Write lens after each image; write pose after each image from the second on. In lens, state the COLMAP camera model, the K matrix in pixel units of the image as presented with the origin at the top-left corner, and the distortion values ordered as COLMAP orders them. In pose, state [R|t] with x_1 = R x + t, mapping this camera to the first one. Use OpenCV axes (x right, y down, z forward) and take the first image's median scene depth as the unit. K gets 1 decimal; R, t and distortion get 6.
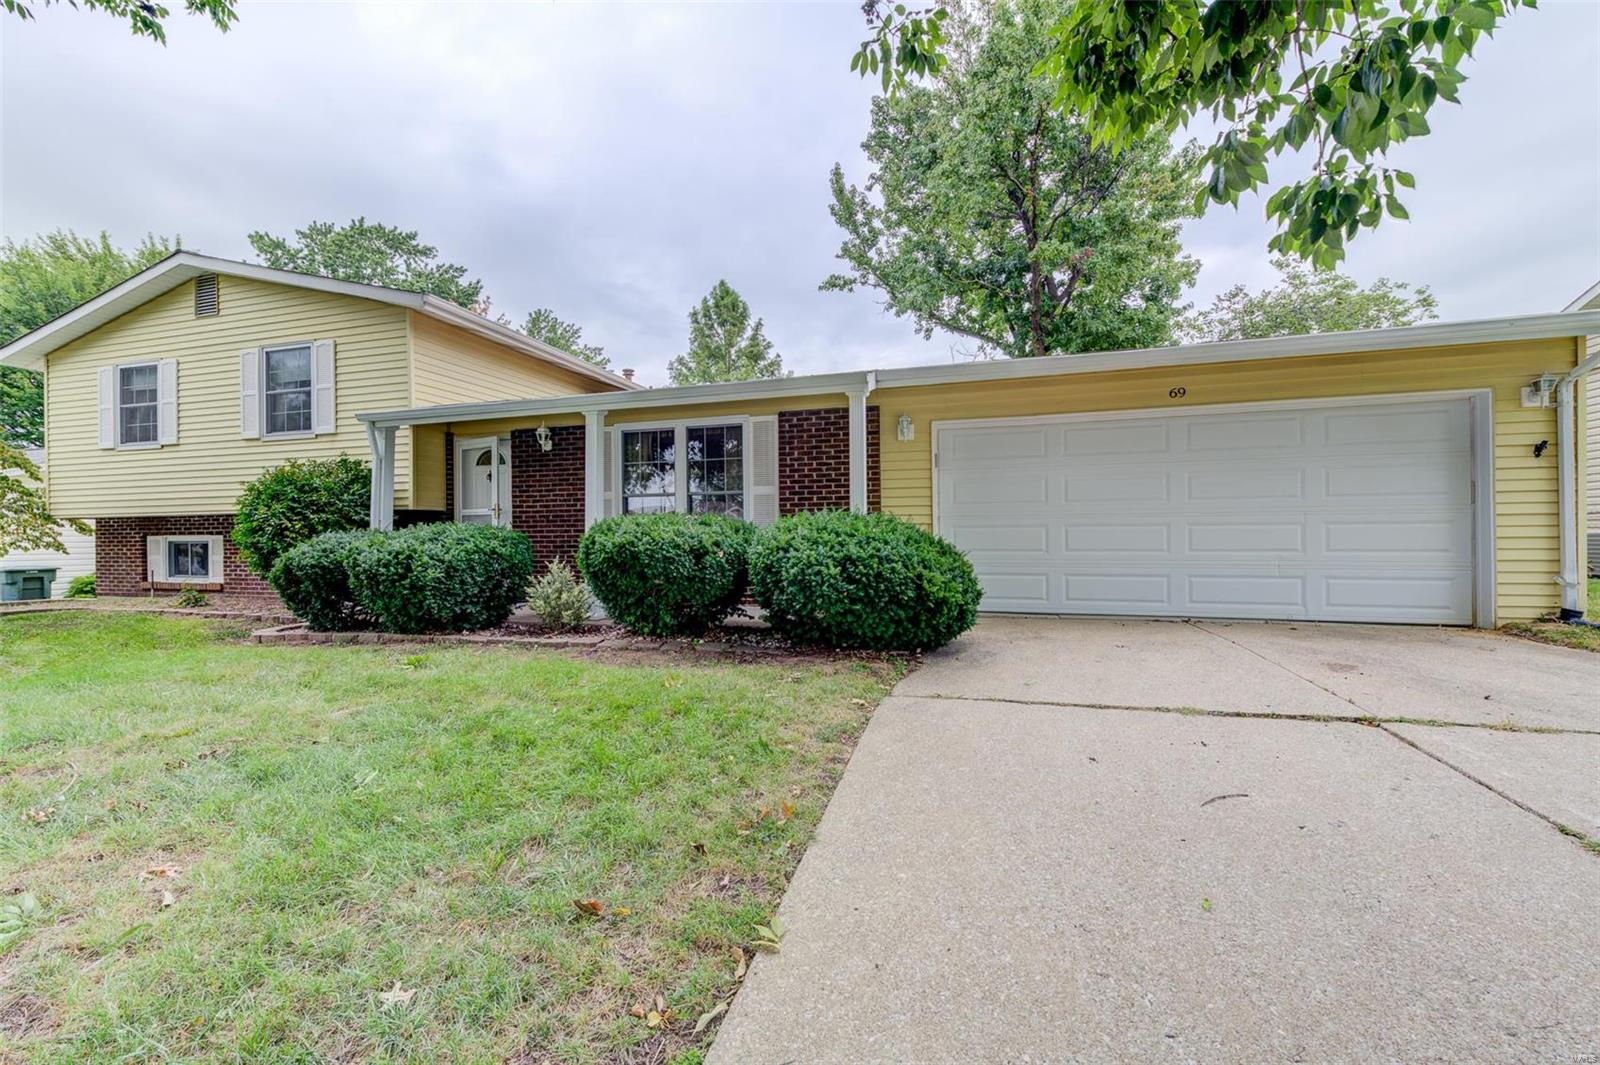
lens RADIAL K [[632.1, 0, 799.4], [0, 632.1, 528.0], [0, 0, 1]] dist [0.005987, -0.000847]
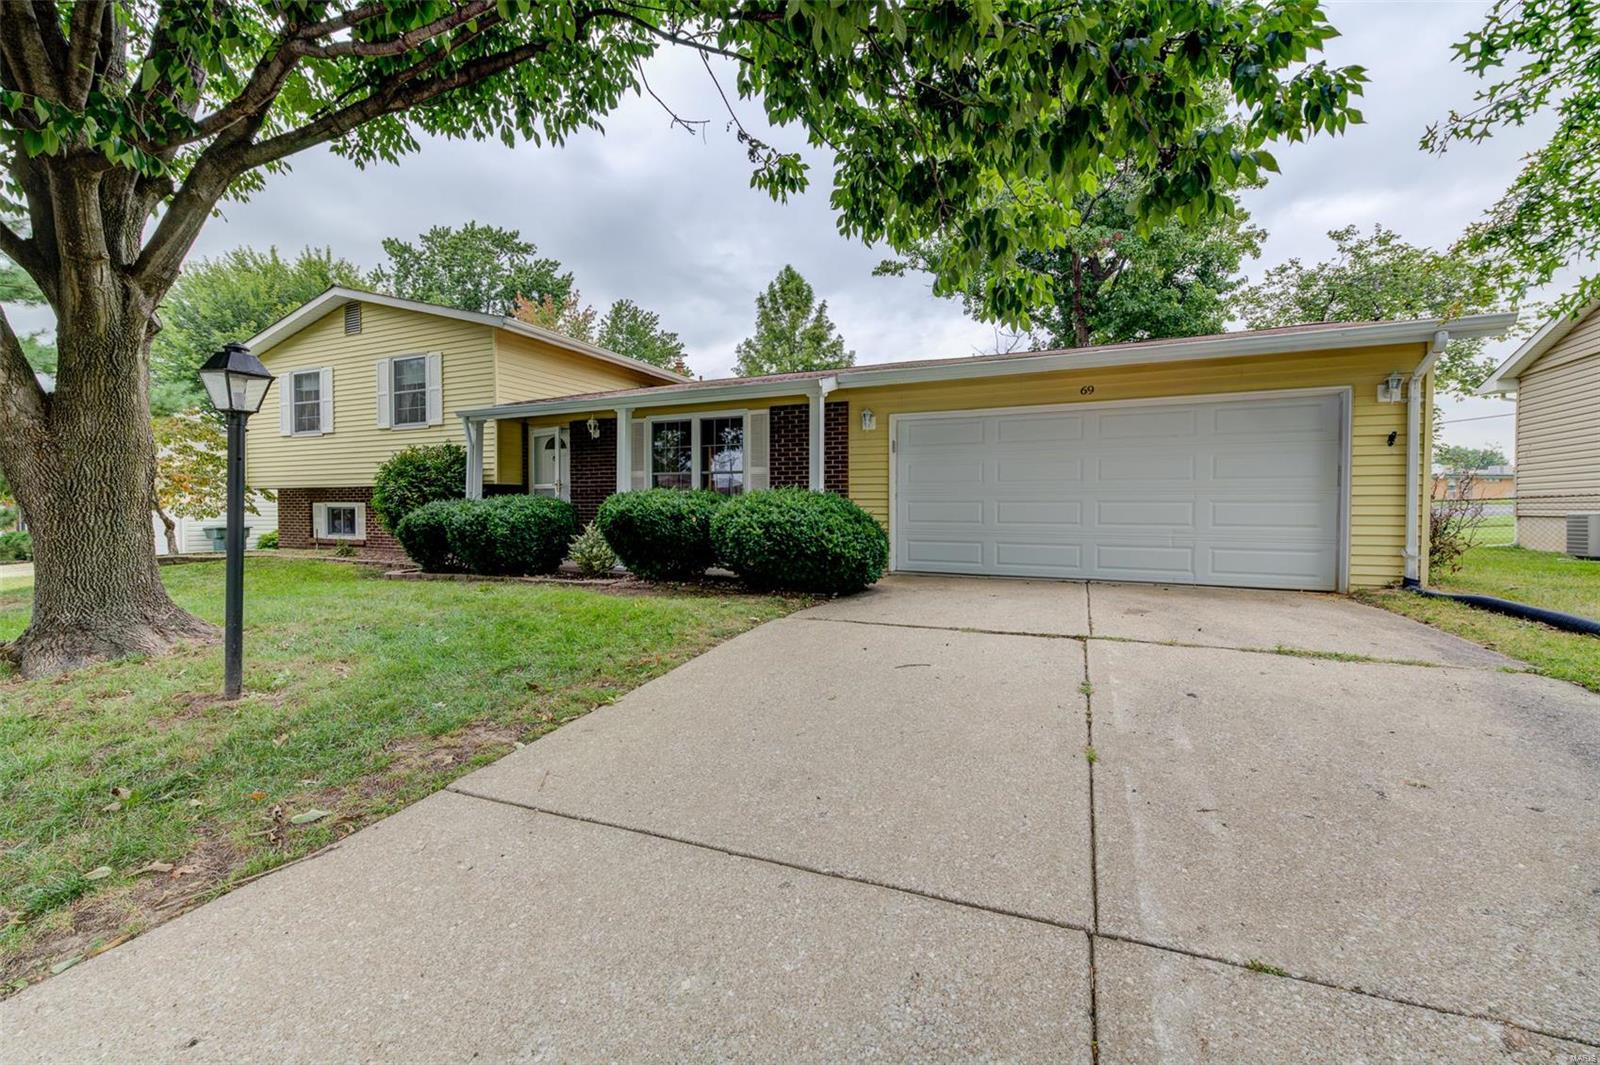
lens RADIAL K [[632.1, 0, 790.6], [0, 632.1, 518.6], [0, 0, 1]] dist [0.005987, -0.000847]
pose [[0.989502, 0.014812, -0.143761, 0.218687], [-0.011299, 0.999618, 0.025222, 0.002559], [0.144080, -0.023333, 0.989291, -0.246810]]
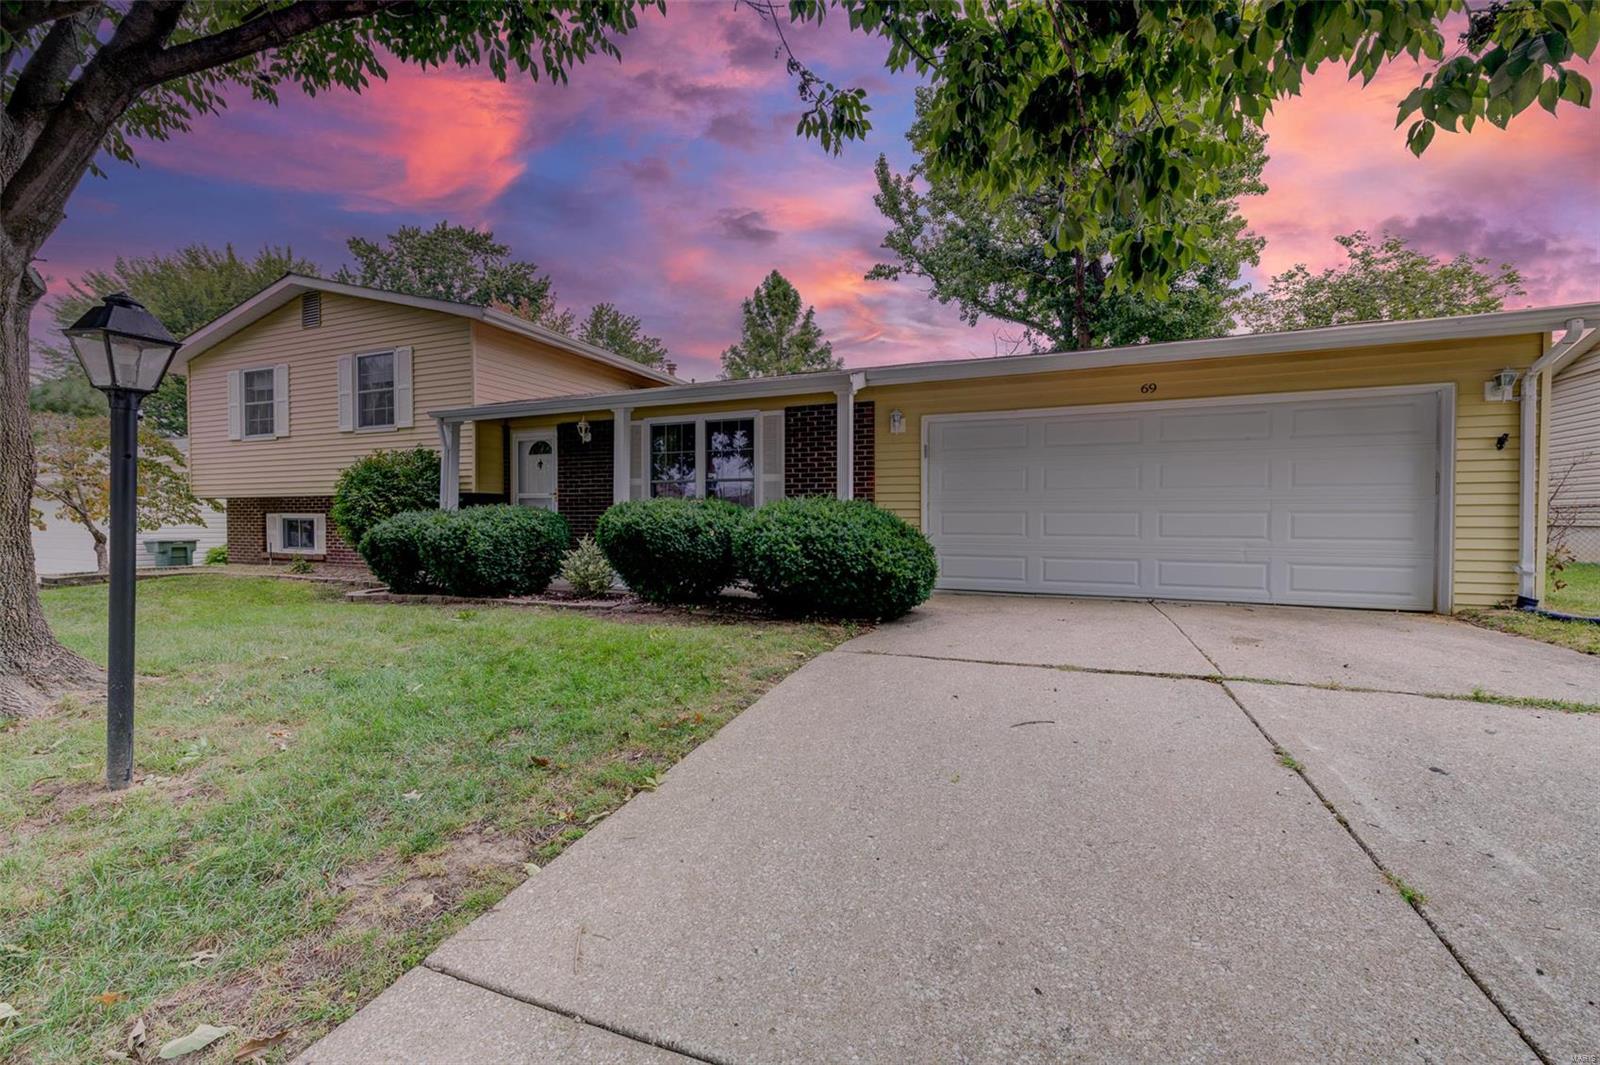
lens RADIAL K [[632.1, 0, 797.1], [0, 632.1, 524.1], [0, 0, 1]] dist [0.005987, -0.000847]
pose [[0.994902, 0.011722, -0.100166, 0.119234], [-0.009984, 0.999791, 0.017837, 0.001462], [0.100354, -0.016746, 0.994811, -0.120373]]
